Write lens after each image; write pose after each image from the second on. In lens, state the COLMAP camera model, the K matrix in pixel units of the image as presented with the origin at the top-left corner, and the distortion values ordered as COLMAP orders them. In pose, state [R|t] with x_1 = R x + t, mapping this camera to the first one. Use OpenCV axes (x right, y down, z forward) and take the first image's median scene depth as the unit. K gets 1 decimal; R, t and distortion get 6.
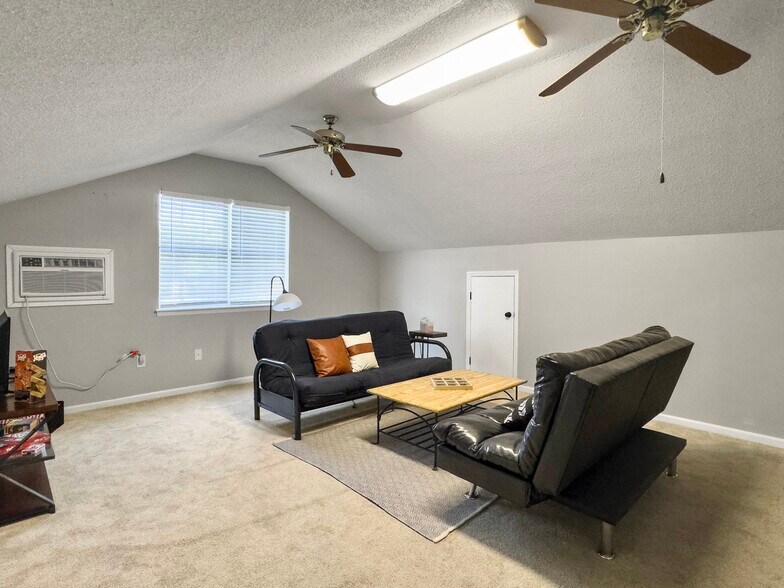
lens RADIAL K [[396.5, 0, 388.9], [0, 396.5, 289.5], [0, 0, 1]] dist [-0.003508, 0.000004]
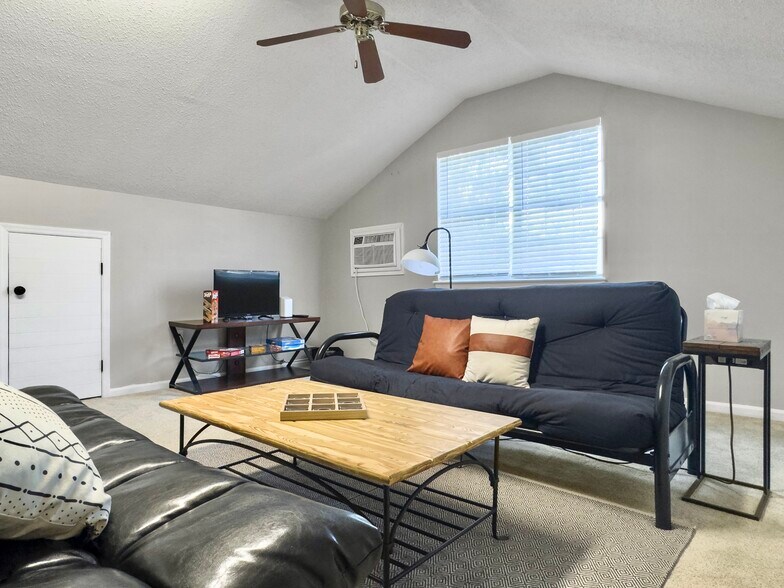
lens RADIAL K [[518.7, 0, 392.6], [0, 518.7, 279.4], [0, 0, 1]] dist [0.023272, 0.000988]
pose [[0.125118, -0.023311, -0.991868, 0.678221], [-0.012116, 0.999614, -0.025021, 0.085435], [0.992068, 0.015148, 0.124787, 0.816596]]
